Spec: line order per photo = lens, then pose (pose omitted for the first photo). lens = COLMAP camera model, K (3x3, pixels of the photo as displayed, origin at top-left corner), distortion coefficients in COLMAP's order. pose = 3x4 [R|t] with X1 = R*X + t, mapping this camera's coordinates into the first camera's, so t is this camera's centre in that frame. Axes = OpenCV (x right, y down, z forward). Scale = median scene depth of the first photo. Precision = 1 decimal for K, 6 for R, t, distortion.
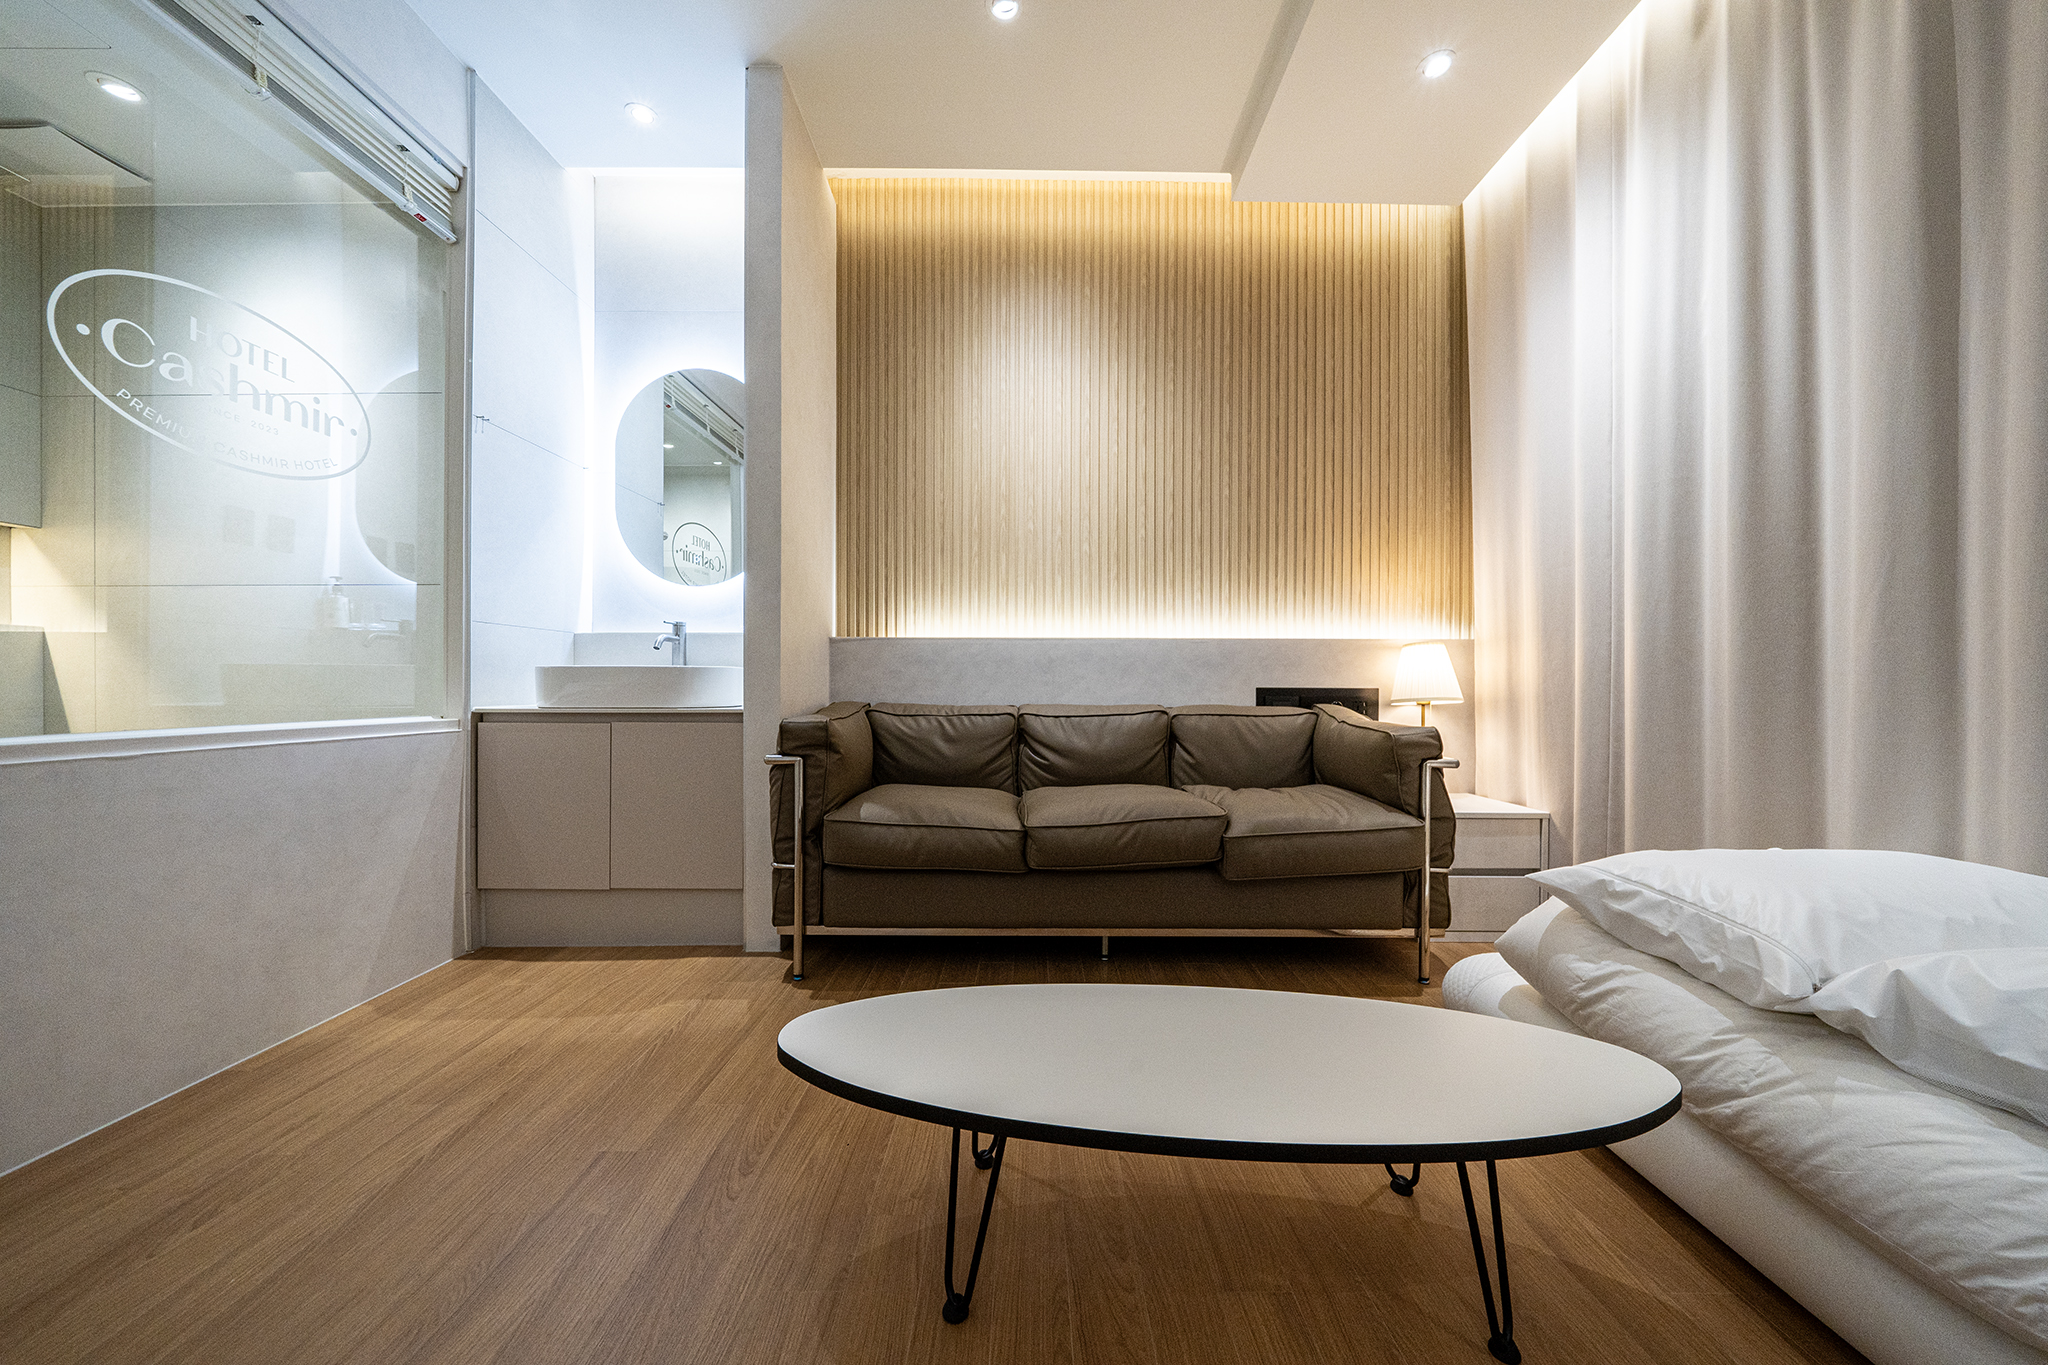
lens RADIAL K [[702.8, 0, 1026.6], [0, 702.8, 689.1], [0, 0, 1]] dist [-0.008388, -0.000285]
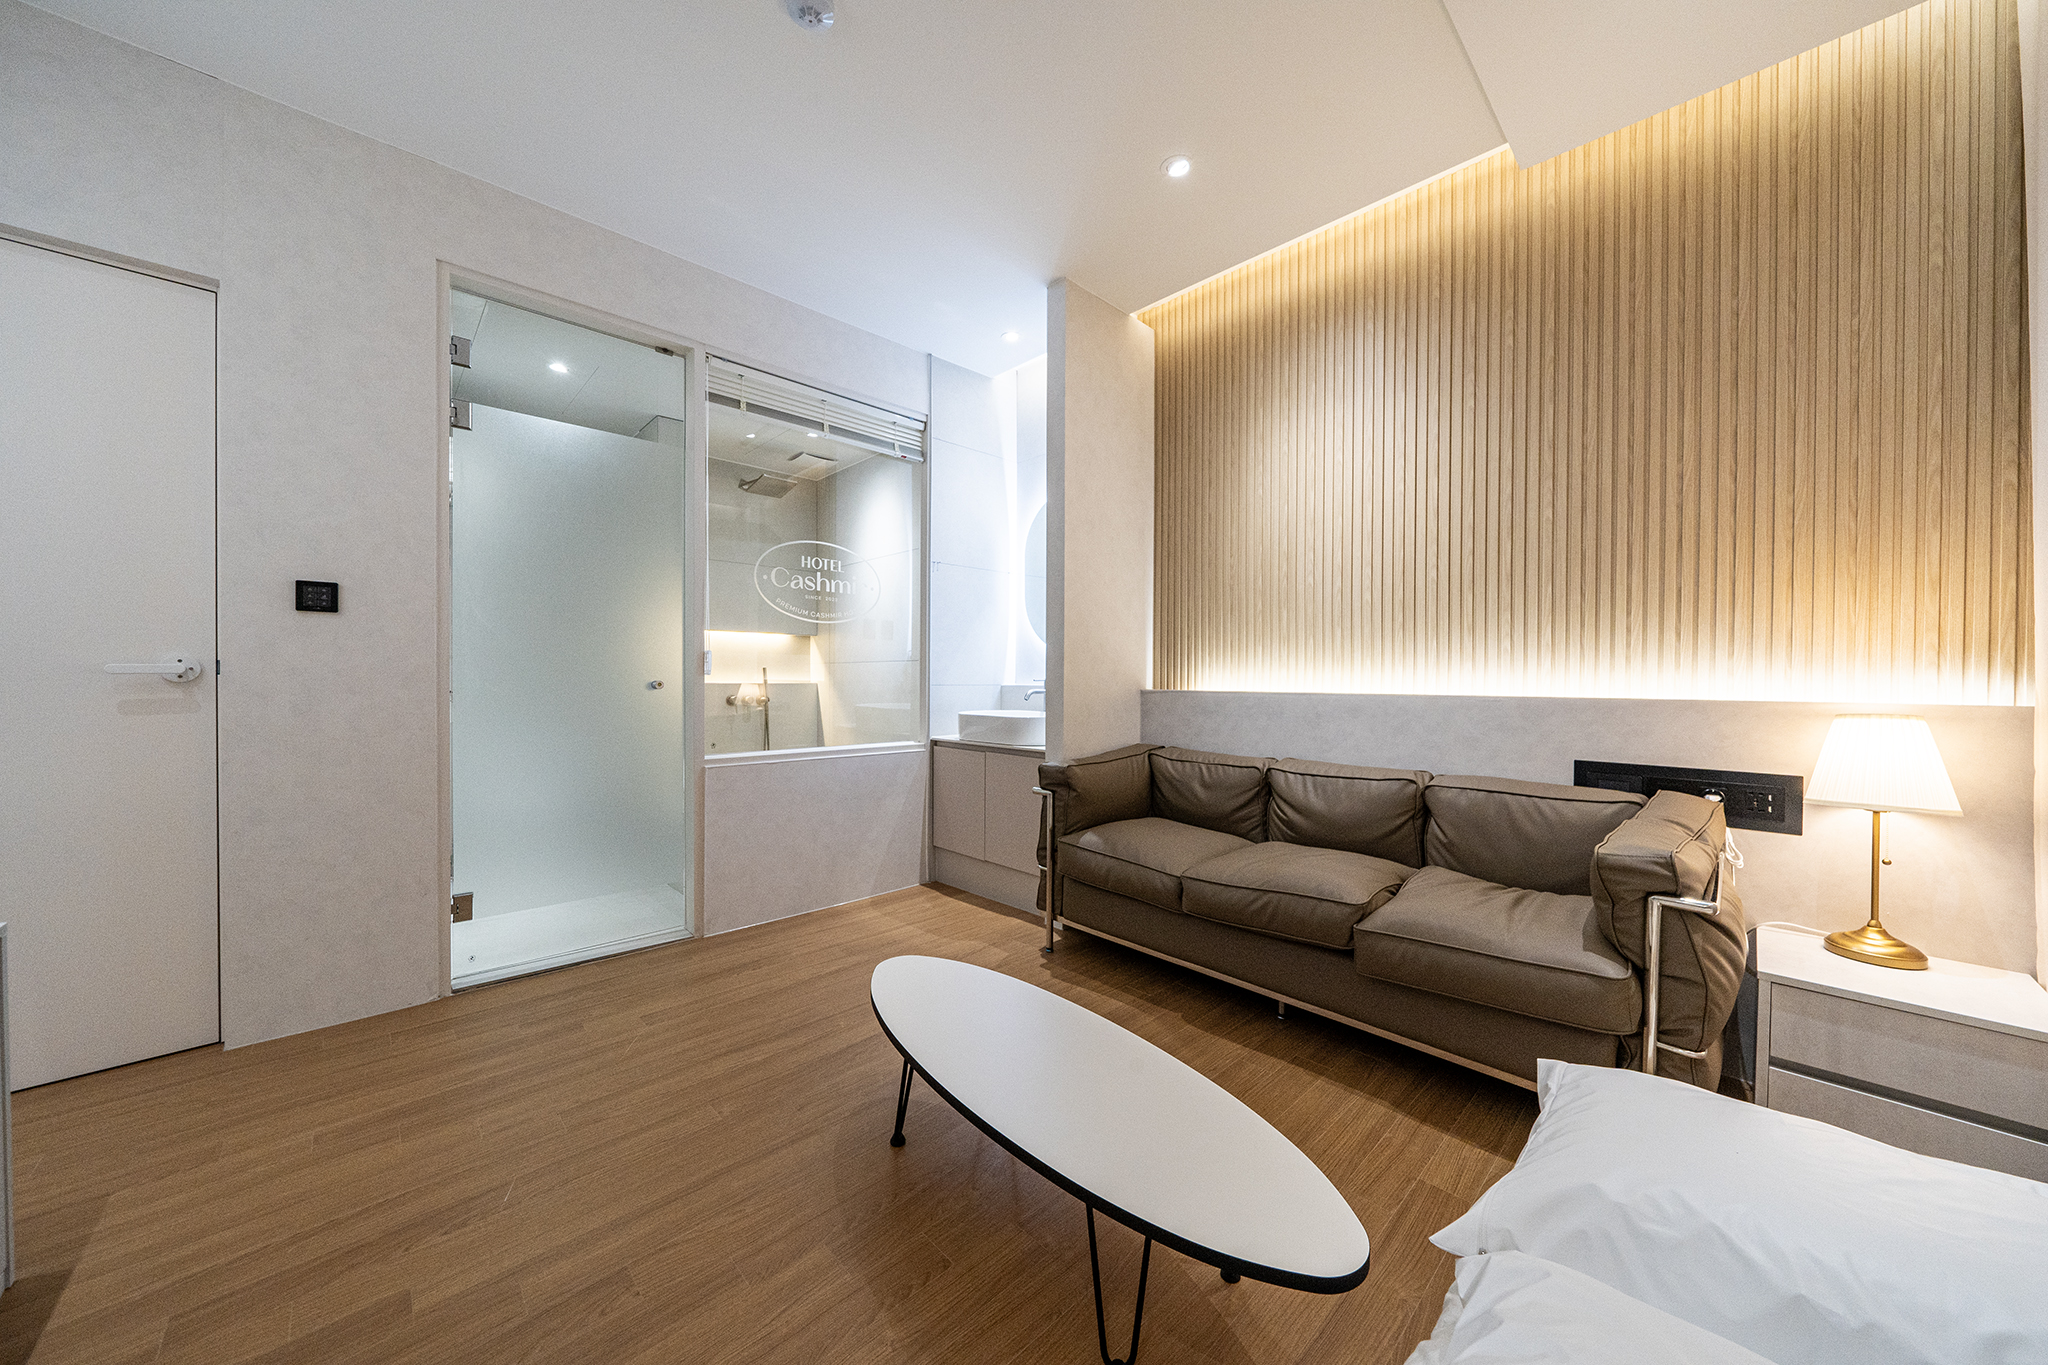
lens RADIAL K [[702.8, 0, 1026.6], [0, 702.8, 683.9], [0, 0, 1]] dist [-0.008388, -0.000285]
pose [[0.685832, 0.006128, -0.727734, 0.518126], [-0.004223, 0.999981, 0.004441, -0.096339], [0.727747, 0.000027, 0.685845, 0.011706]]
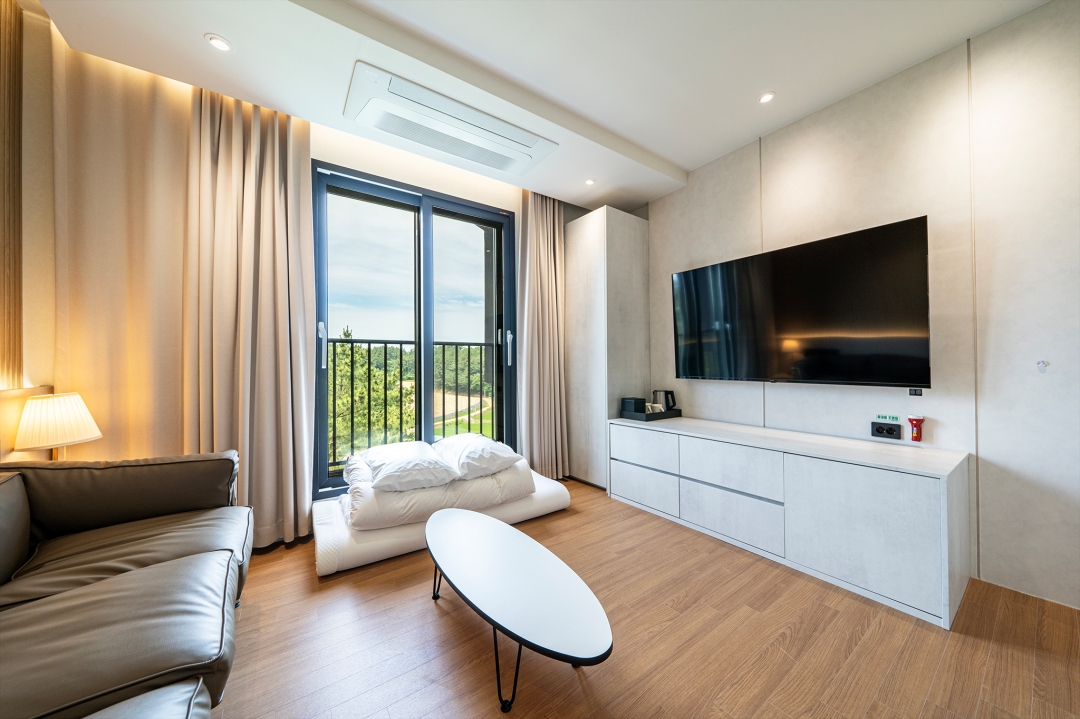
lens RADIAL K [[370.6, 0, 542.5], [0, 370.6, 357.9], [0, 0, 1]] dist [-0.008388, -0.000285]
pose [[-0.577276, 0.008477, 0.816505, -0.432392], [0.018080, 0.999834, 0.002403, -0.116940], [-0.816349, 0.016150, -0.577333, 0.672171]]
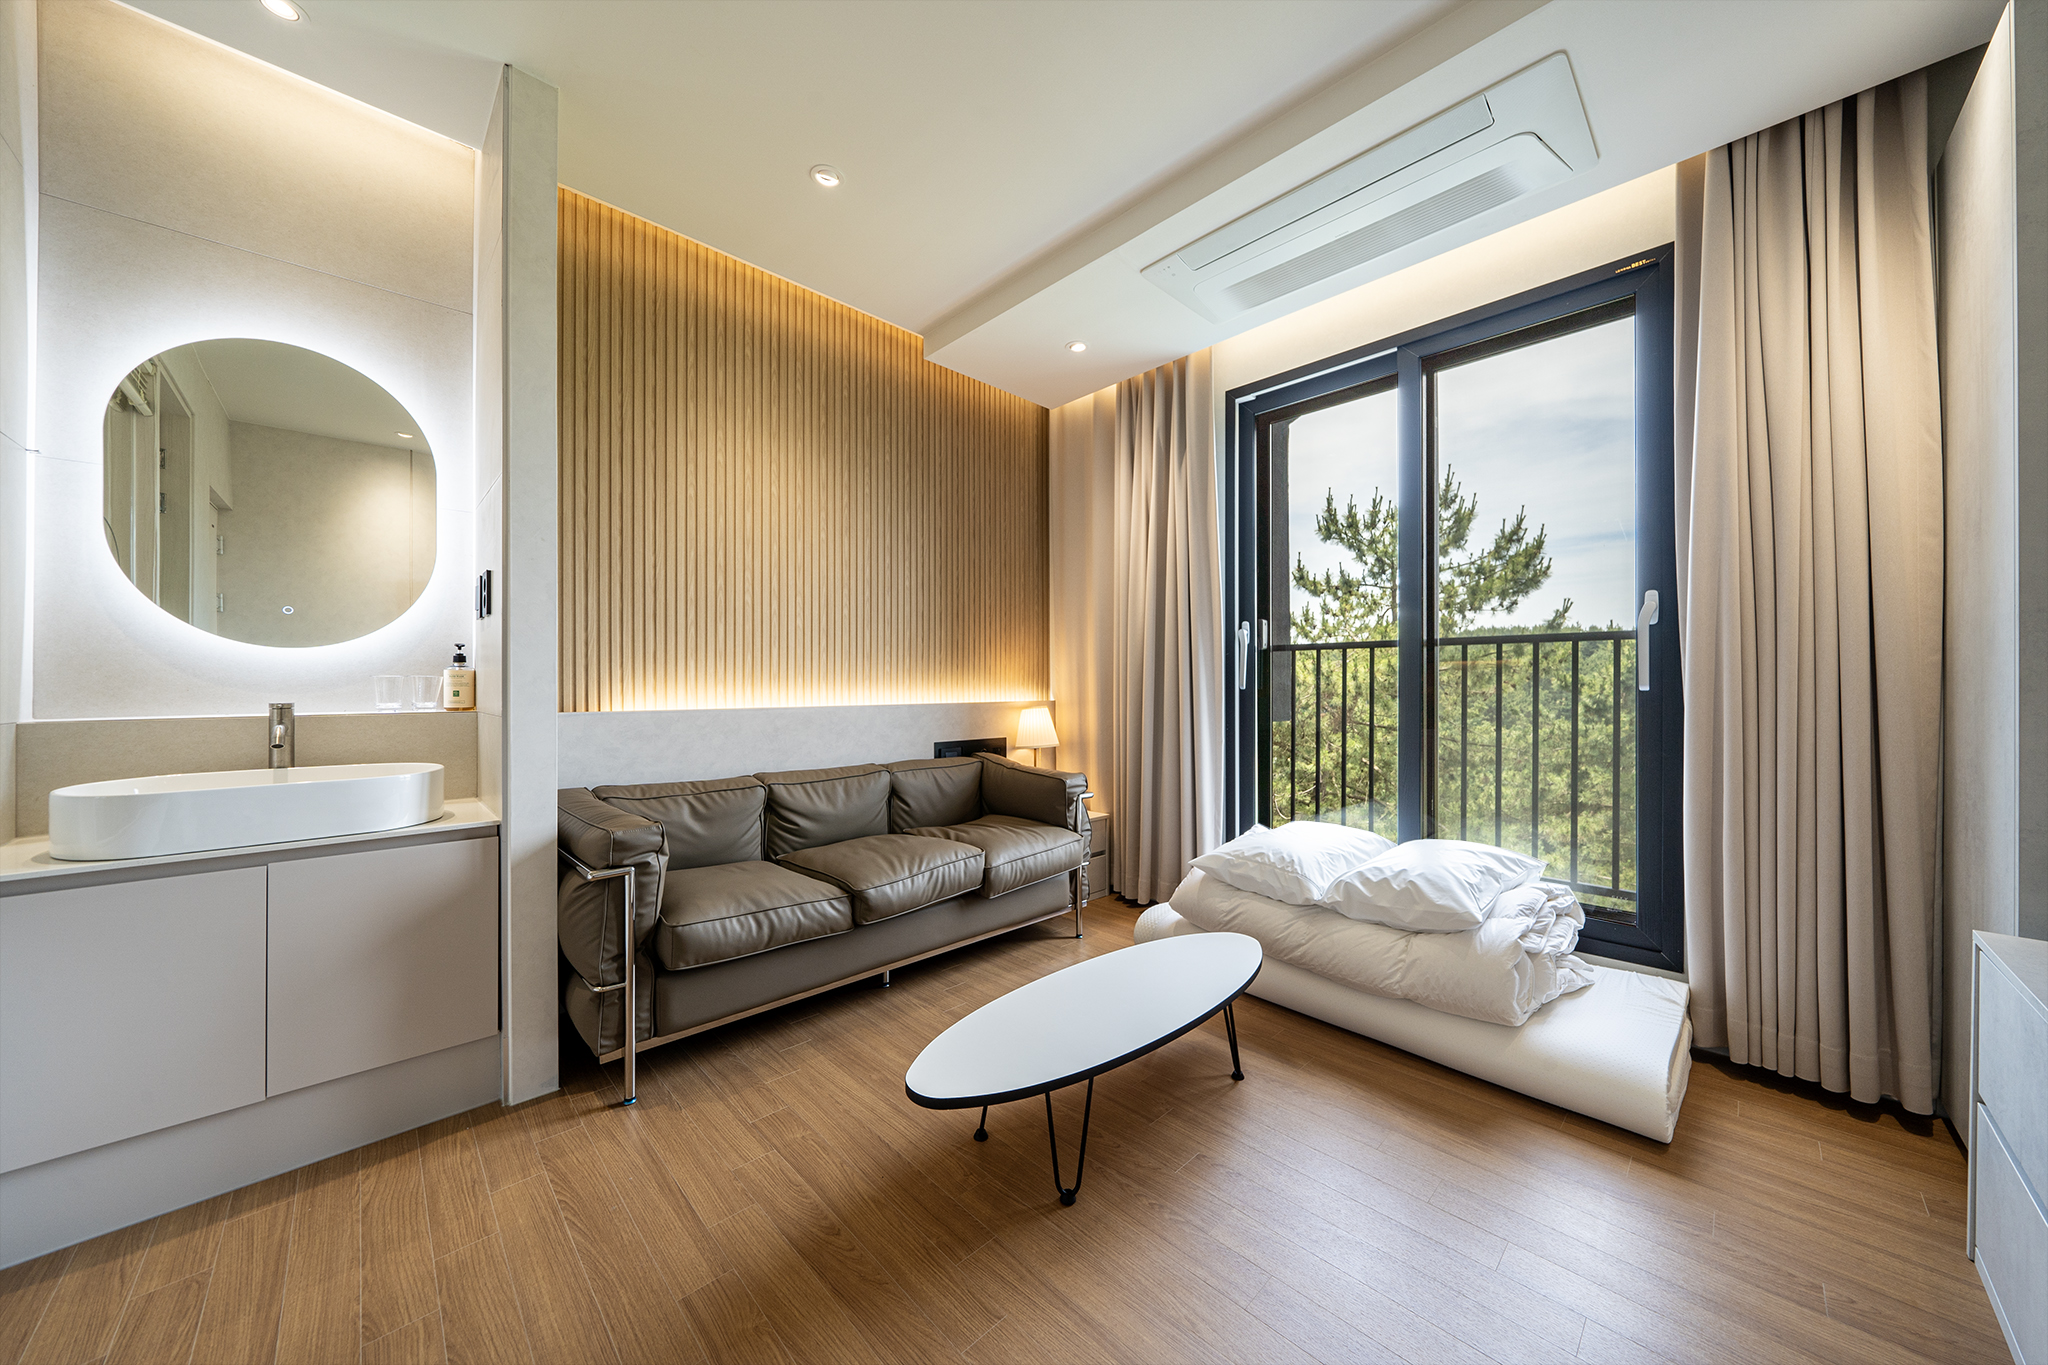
lens RADIAL K [[702.8, 0, 1023.6], [0, 702.8, 684.9], [0, 0, 1]] dist [-0.008388, -0.000285]
pose [[0.728408, -0.005793, 0.685119, -0.458113], [0.013327, 0.999895, -0.005714, -0.105012], [-0.685014, 0.013293, 0.728409, -0.034272]]
